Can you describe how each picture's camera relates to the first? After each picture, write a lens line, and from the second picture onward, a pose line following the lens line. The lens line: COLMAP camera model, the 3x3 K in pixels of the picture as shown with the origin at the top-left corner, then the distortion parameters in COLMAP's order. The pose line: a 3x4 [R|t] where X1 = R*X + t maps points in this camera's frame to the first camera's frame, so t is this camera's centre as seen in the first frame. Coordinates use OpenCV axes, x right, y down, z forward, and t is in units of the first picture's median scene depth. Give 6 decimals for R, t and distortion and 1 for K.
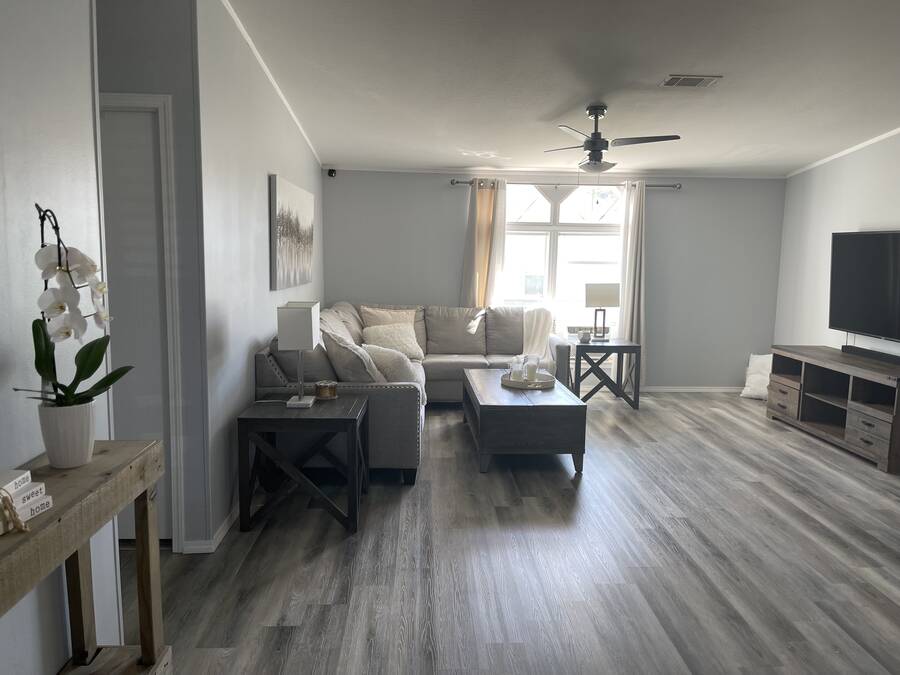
lens RADIAL K [[683.3, 0, 453.2], [0, 683.3, 338.2], [0, 0, 1]] dist [0.089291, -0.135541]
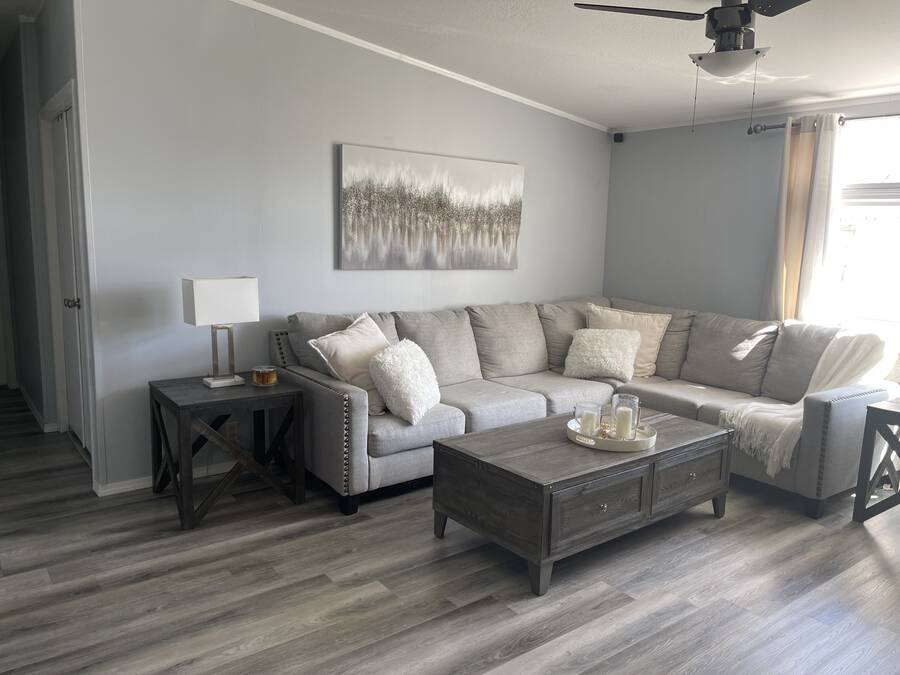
lens RADIAL K [[683.3, 0, 453.2], [0, 683.3, 338.2], [0, 0, 1]] dist [0.089291, -0.135541]
pose [[0.571397, 0.120091, -0.811840, 0.405310], [-0.119808, 0.990844, 0.062246, -0.035116], [0.811881, 0.061698, 0.580553, 0.394897]]
